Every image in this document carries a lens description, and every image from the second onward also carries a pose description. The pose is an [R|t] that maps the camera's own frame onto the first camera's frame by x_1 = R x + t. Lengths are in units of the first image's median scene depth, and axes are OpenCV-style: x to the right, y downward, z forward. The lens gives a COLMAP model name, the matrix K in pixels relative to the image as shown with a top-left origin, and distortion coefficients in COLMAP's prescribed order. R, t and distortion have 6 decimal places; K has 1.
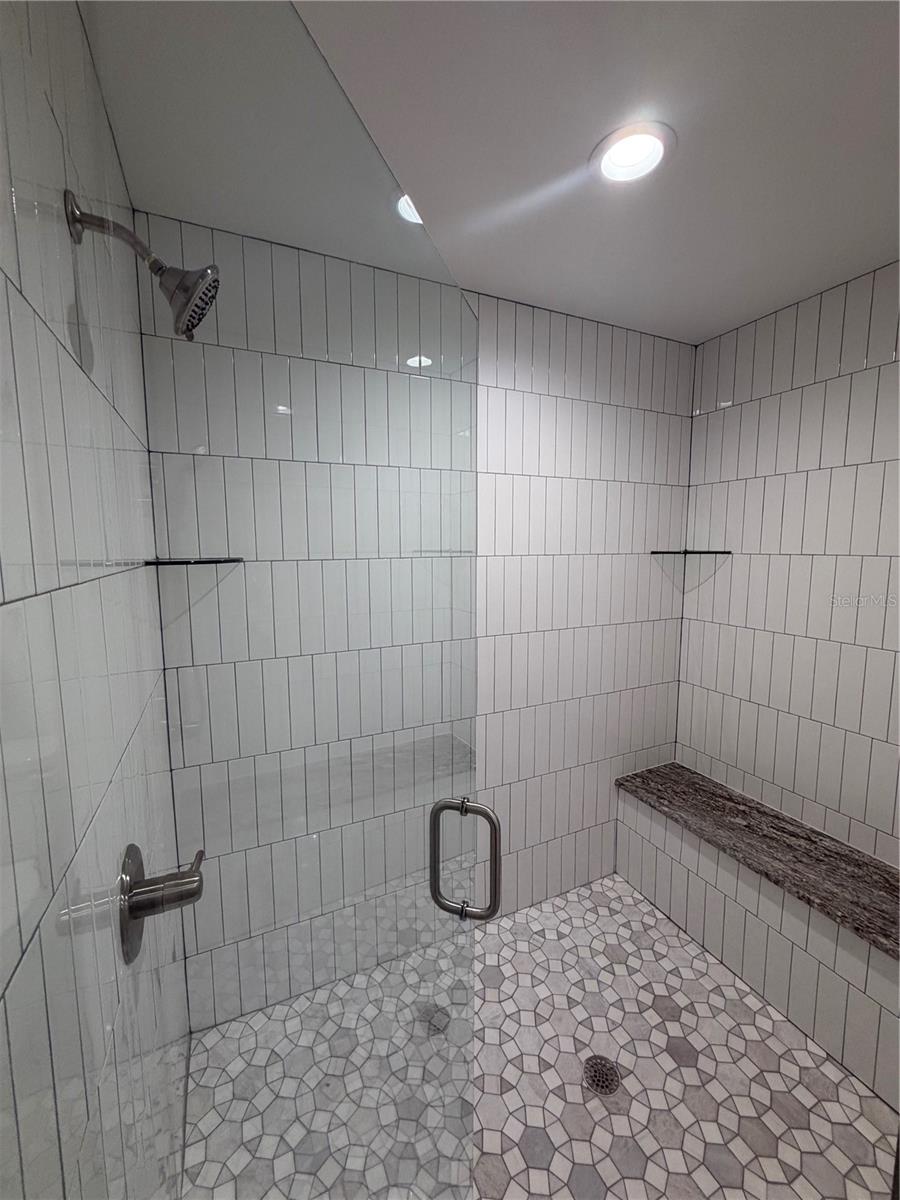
lens RADIAL K [[477.9, 0, 449.9], [0, 477.9, 602.0], [0, 0, 1]] dist [-0.000892, 0.000774]
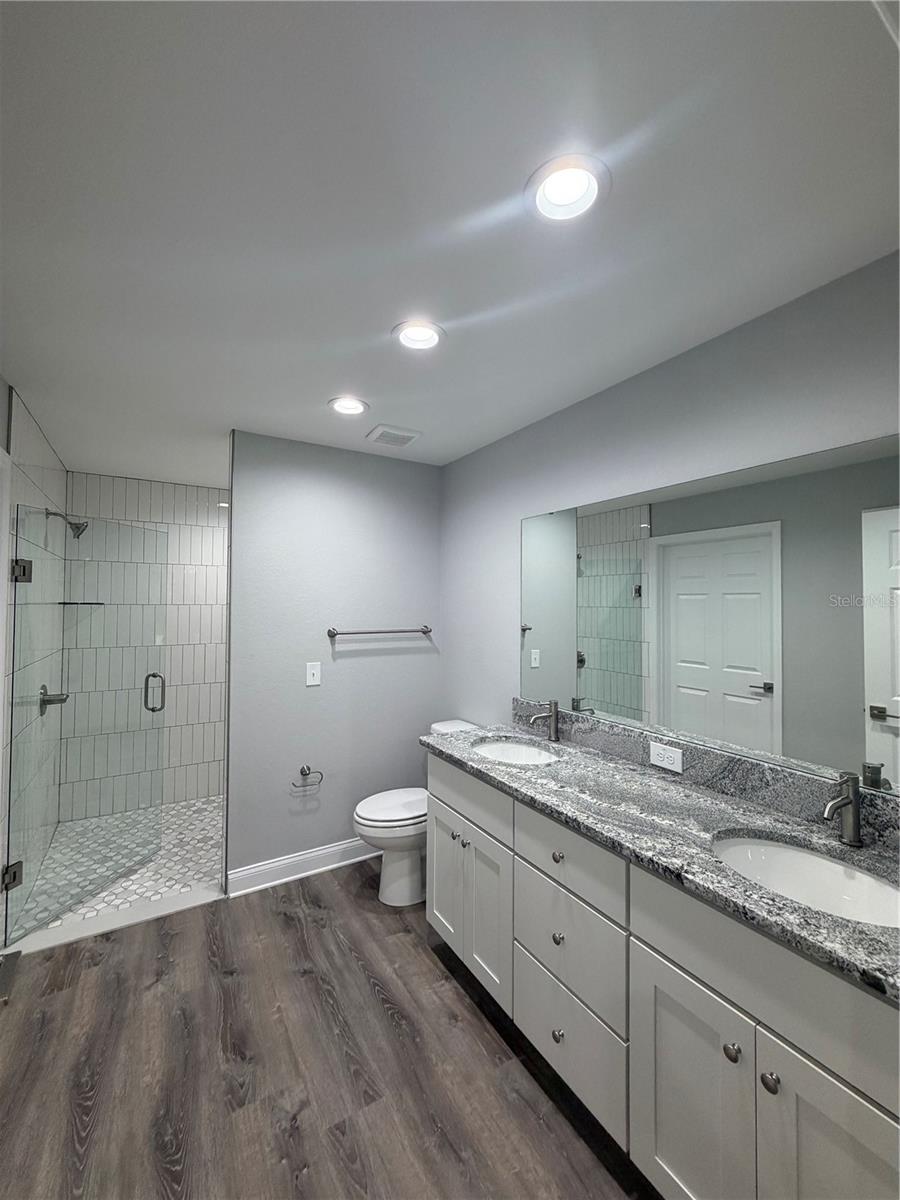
lens RADIAL K [[477.9, 0, 445.9], [0, 477.9, 602.7], [0, 0, 1]] dist [-0.000892, 0.000774]
pose [[0.993729, 0.014185, 0.110911, 1.620807], [0.000462, 0.991392, -0.130926, 0.356827], [-0.111813, 0.130156, 0.985169, -2.495386]]
